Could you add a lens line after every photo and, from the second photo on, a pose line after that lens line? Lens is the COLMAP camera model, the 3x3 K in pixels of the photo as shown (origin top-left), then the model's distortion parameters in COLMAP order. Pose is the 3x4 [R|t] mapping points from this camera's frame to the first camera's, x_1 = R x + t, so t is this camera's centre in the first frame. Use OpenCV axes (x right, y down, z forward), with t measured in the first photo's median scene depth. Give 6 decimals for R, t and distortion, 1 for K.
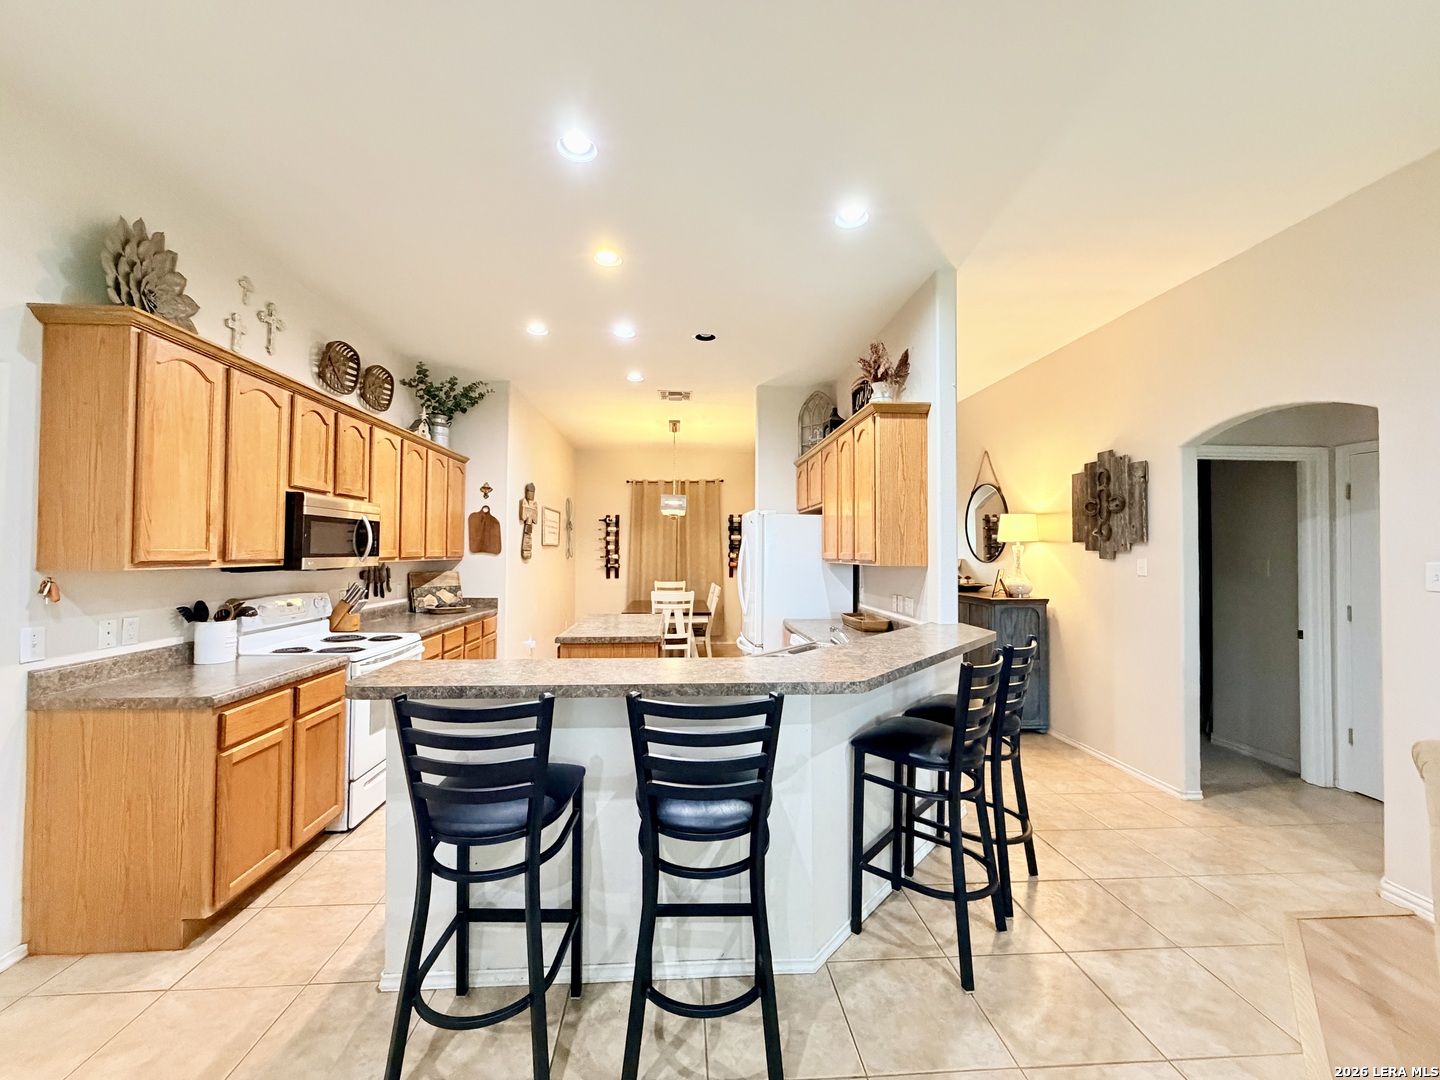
lens RADIAL K [[573.4, 0, 714.7], [0, 573.4, 540.5], [0, 0, 1]] dist [0.000022, 0.000287]
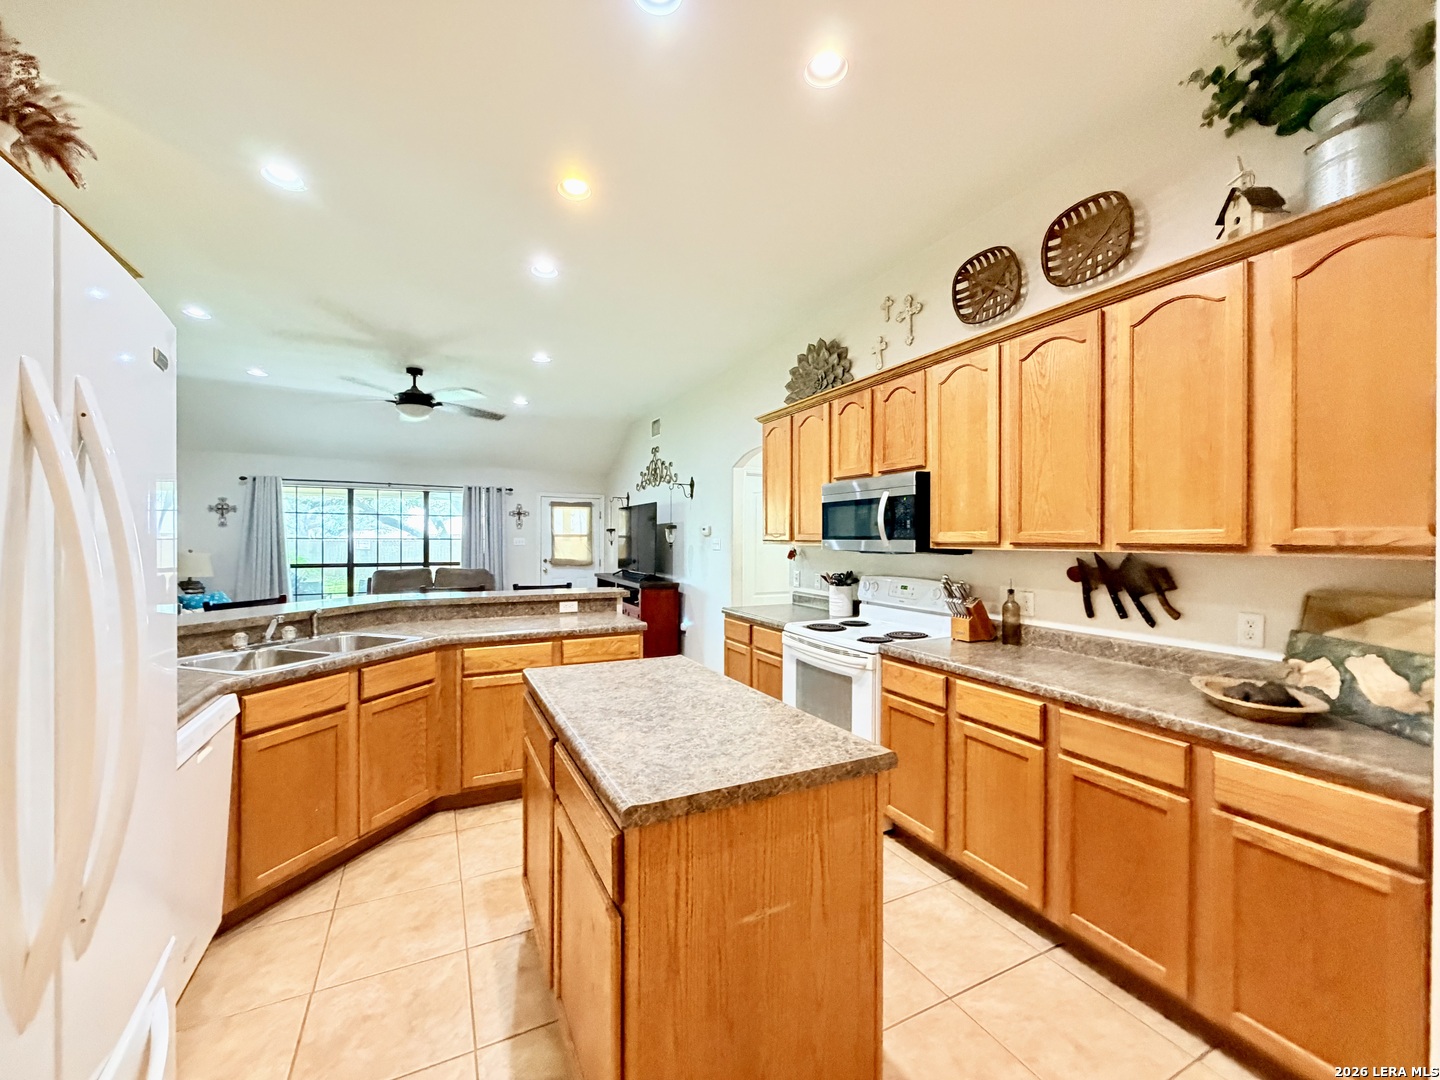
lens RADIAL K [[573.4, 0, 714.7], [0, 573.4, 540.5], [0, 0, 1]] dist [0.000022, 0.000287]
pose [[-0.923138, -0.008679, -0.384371, -0.043615], [-0.001924, 0.999837, -0.017955, 0.038950], [0.384464, -0.015835, -0.923004, 1.461728]]
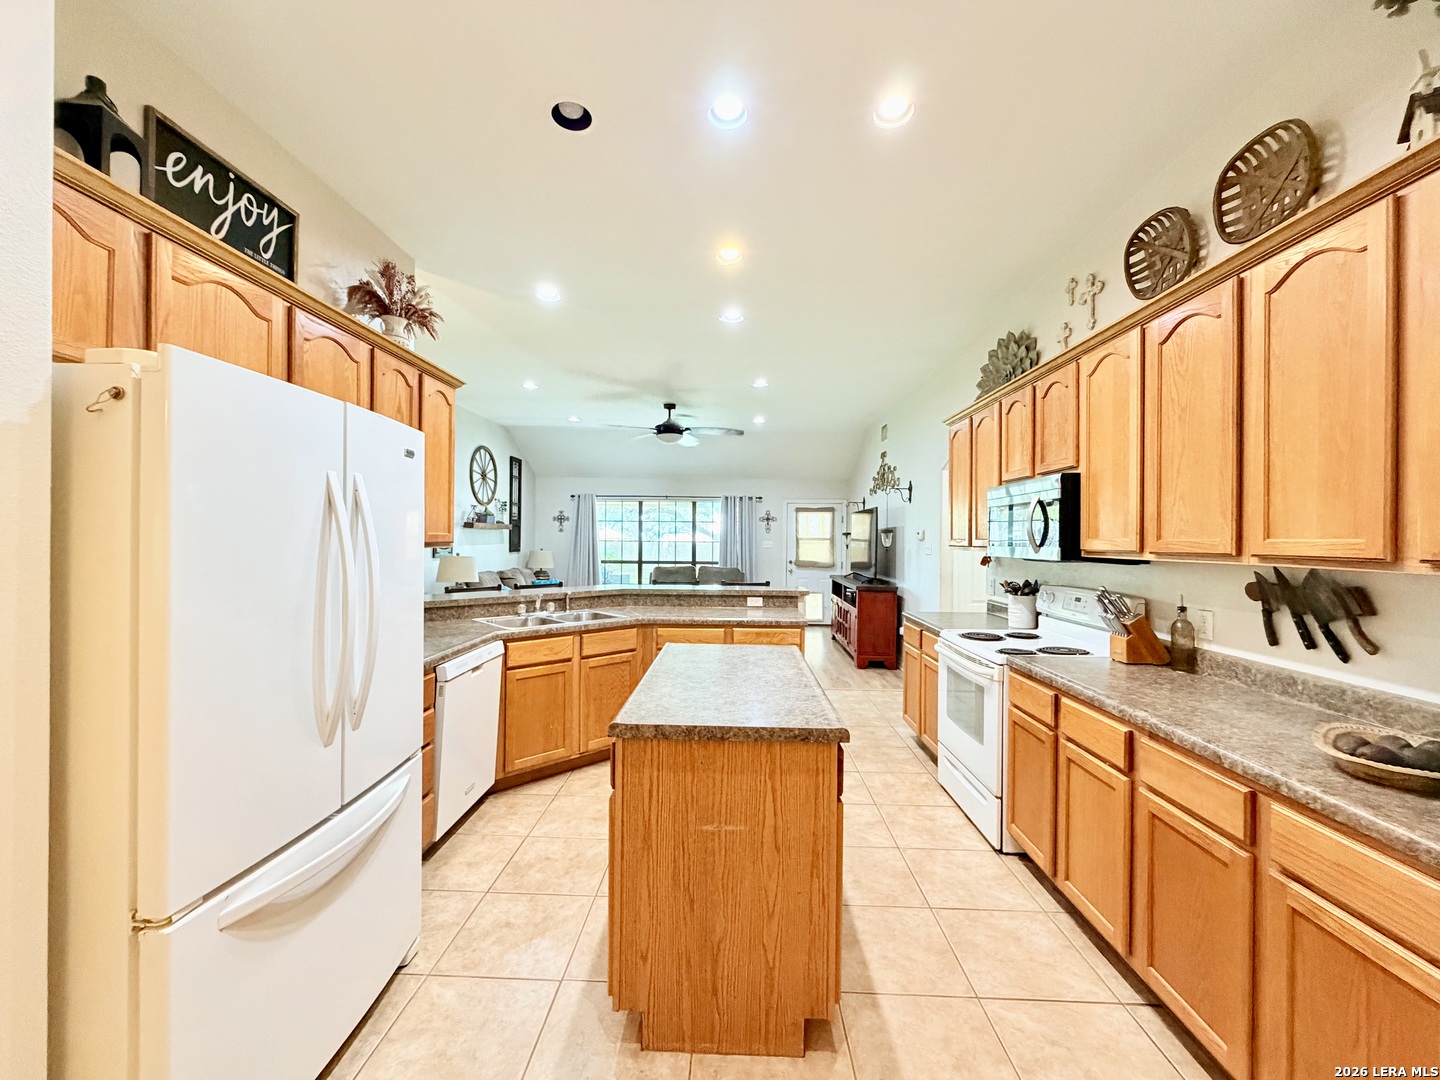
lens RADIAL K [[573.4, 0, 714.7], [0, 573.4, 540.5], [0, 0, 1]] dist [0.000022, 0.000287]
pose [[-0.994666, -0.014737, 0.102094, -0.215903], [-0.016588, 0.999713, -0.017302, 0.035138], [-0.101809, -0.018904, -0.994624, 1.592486]]
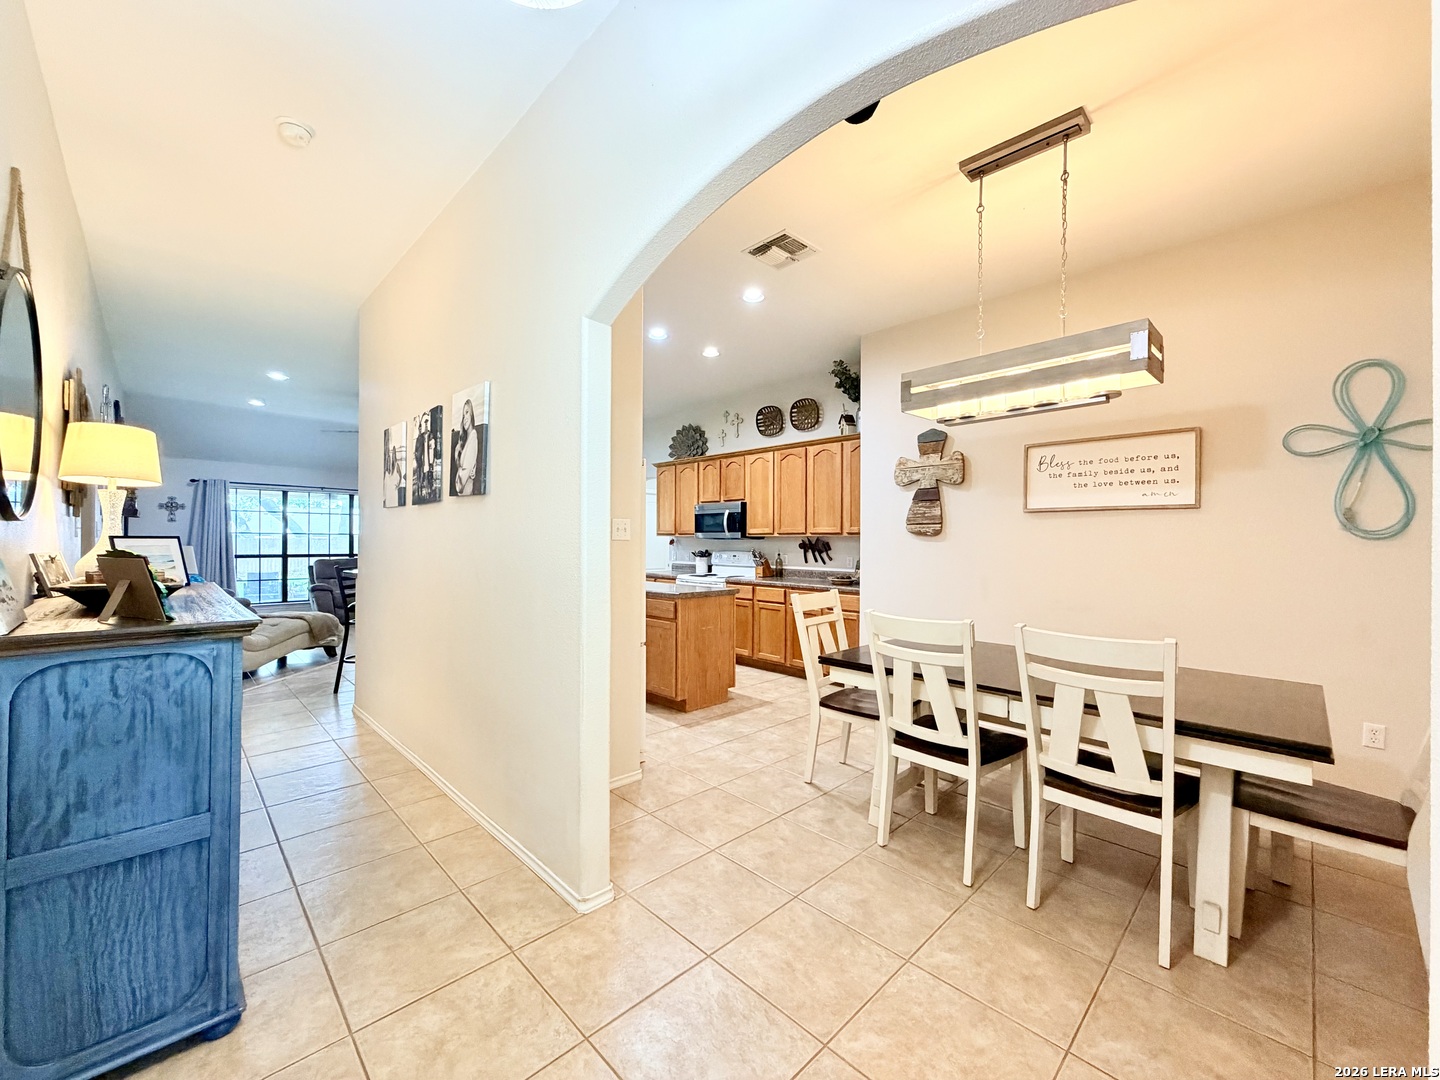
lens RADIAL K [[573.4, 0, 714.7], [0, 573.4, 540.5], [0, 0, 1]] dist [0.000022, 0.000287]
pose [[-0.760836, -0.012160, -0.648830, 0.527416], [0.001999, 0.999776, -0.021081, 0.080142], [0.648941, -0.017336, -0.760641, 2.052203]]
